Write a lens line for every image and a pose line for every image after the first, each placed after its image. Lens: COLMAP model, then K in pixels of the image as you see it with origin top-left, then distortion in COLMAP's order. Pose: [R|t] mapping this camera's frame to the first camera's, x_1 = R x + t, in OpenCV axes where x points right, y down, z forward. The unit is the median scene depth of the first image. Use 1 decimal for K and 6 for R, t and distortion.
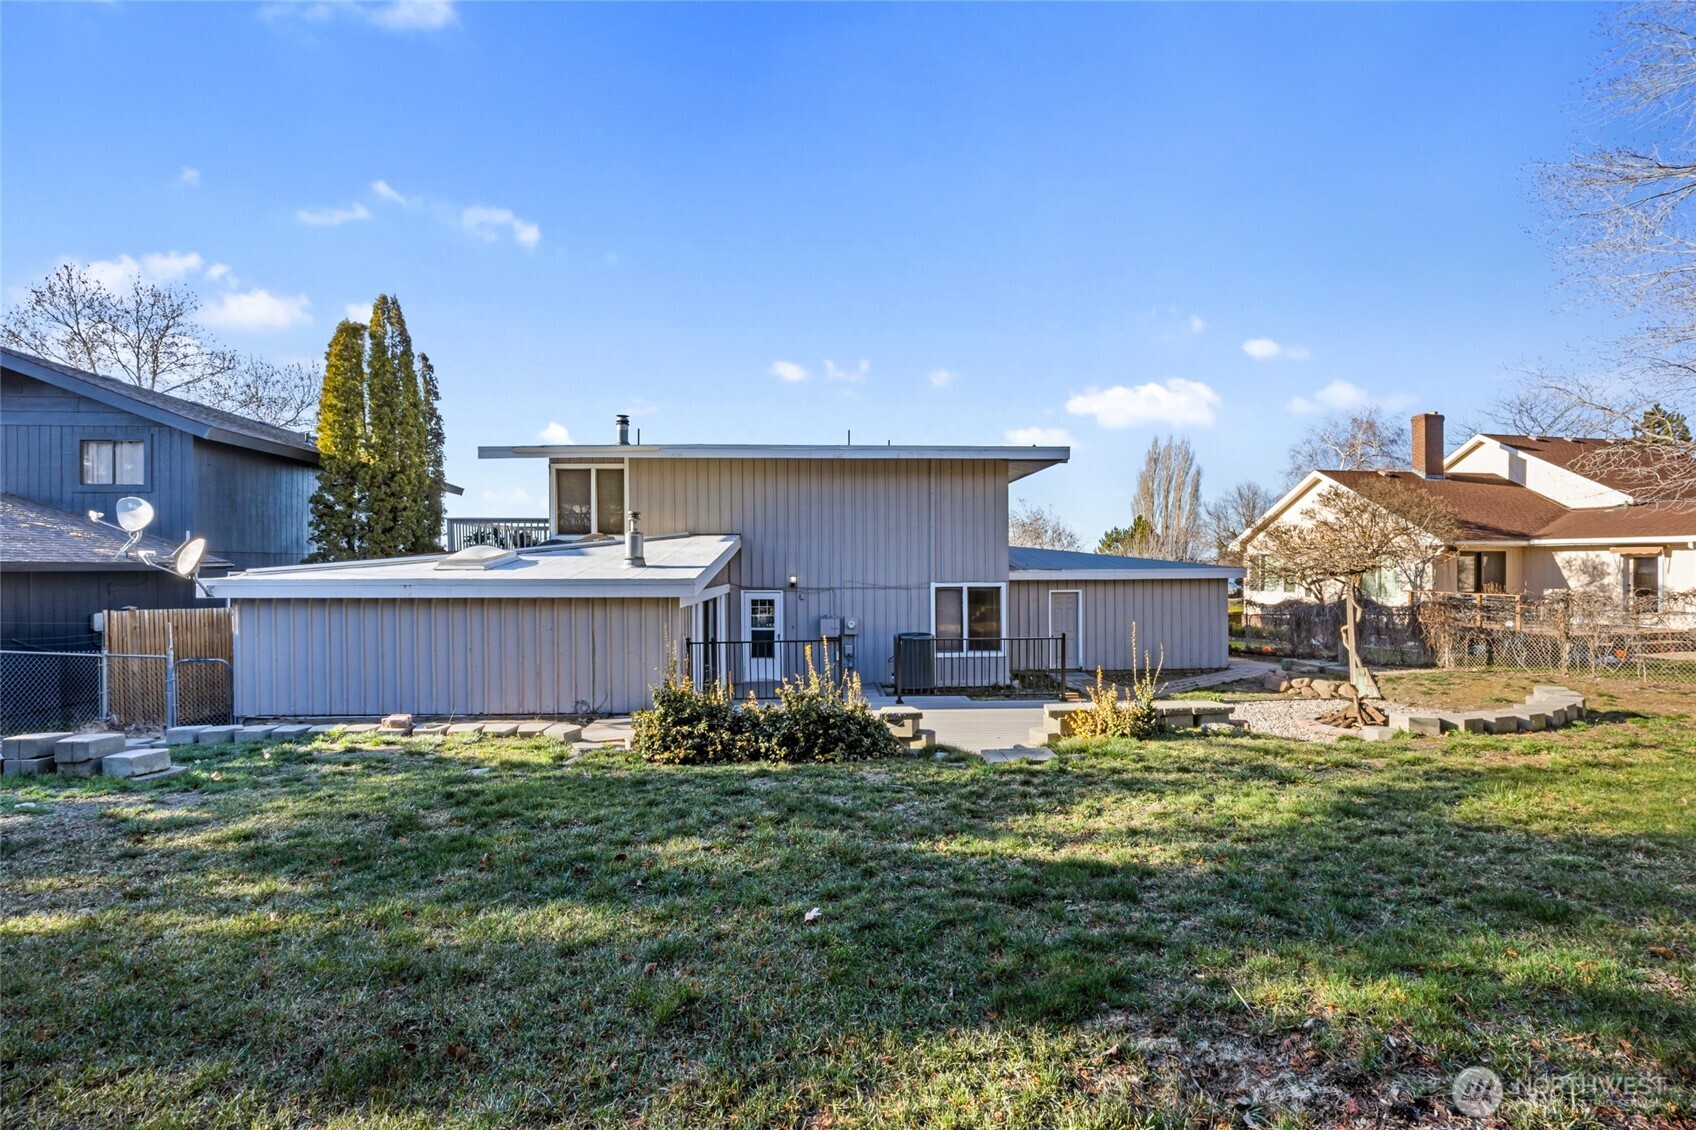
lens RADIAL K [[729.5, 0, 842.7], [0, 729.5, 572.1], [0, 0, 1]] dist [-0.018259, 0.000647]
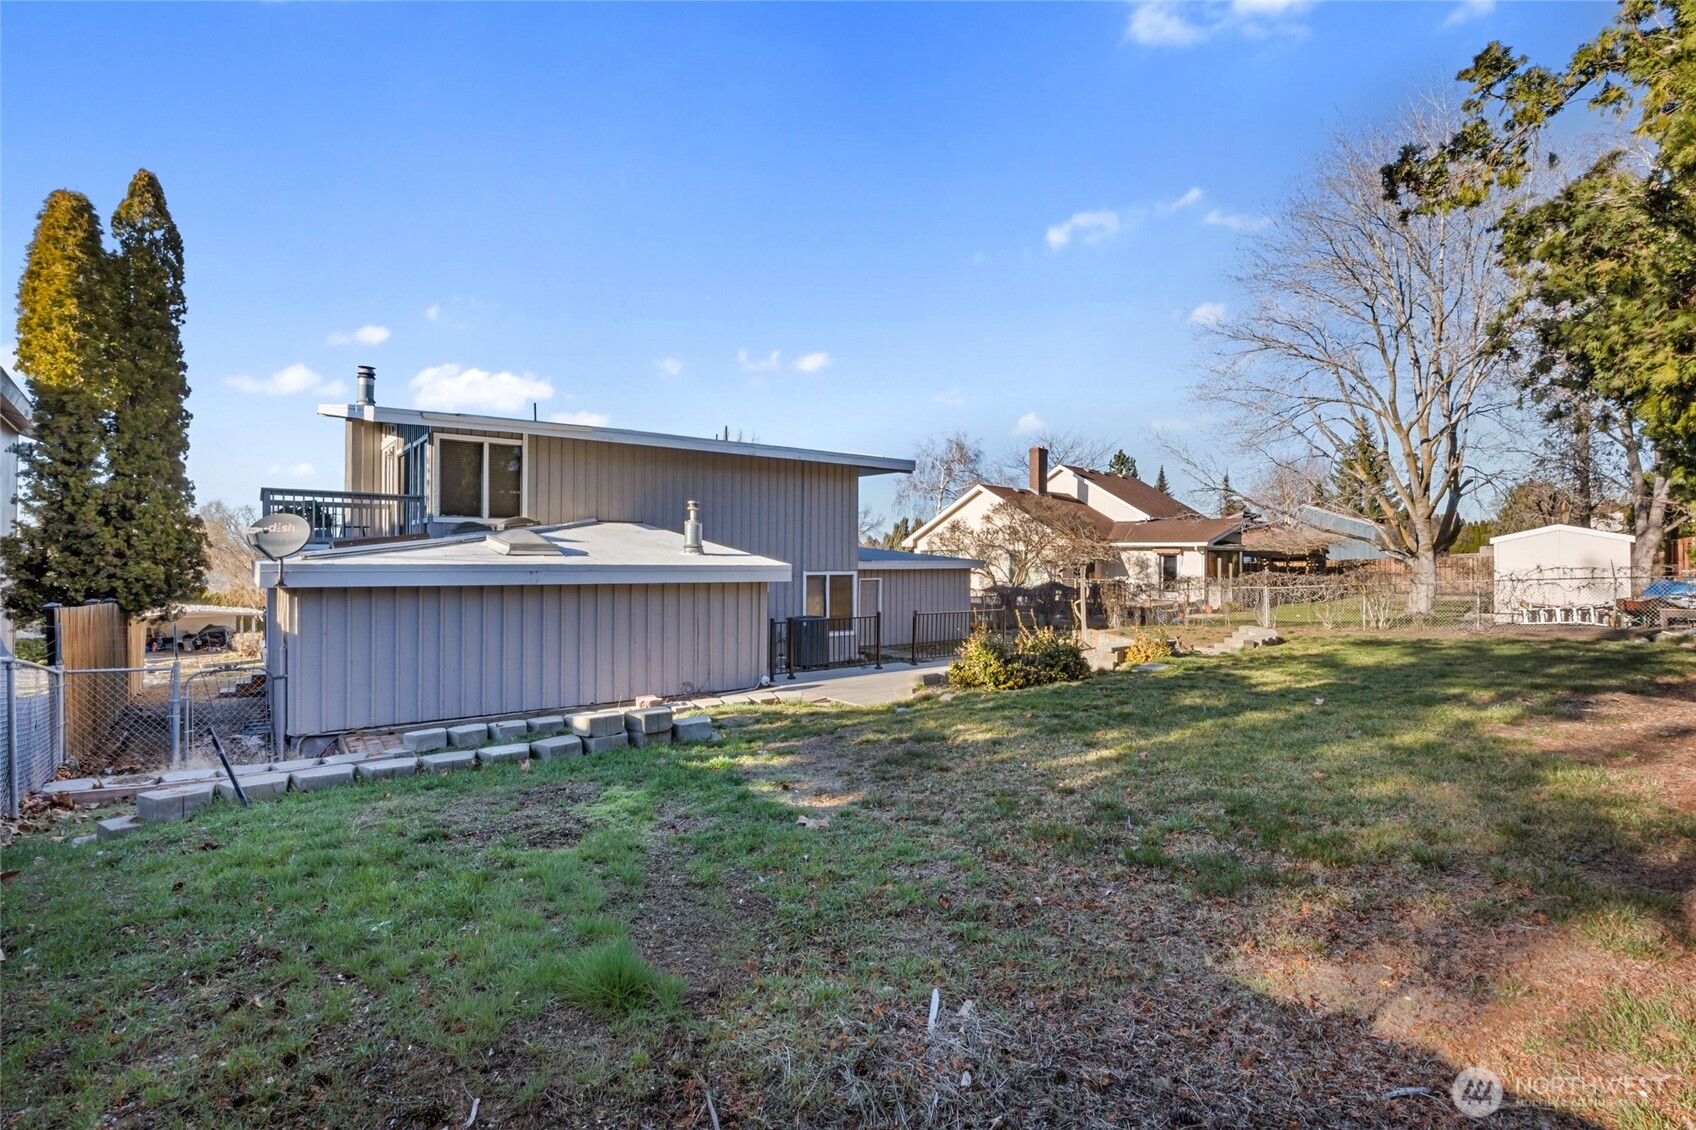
lens RADIAL K [[800.4, 0, 848.0], [0, 800.4, 565.0], [0, 0, 1]] dist [0.000248, 0.000058]
pose [[0.824551, 0.004034, 0.565774, -0.498451], [-0.003807, 0.999992, -0.001582, 0.005945], [-0.565775, -0.000850, 0.824559, -0.048952]]
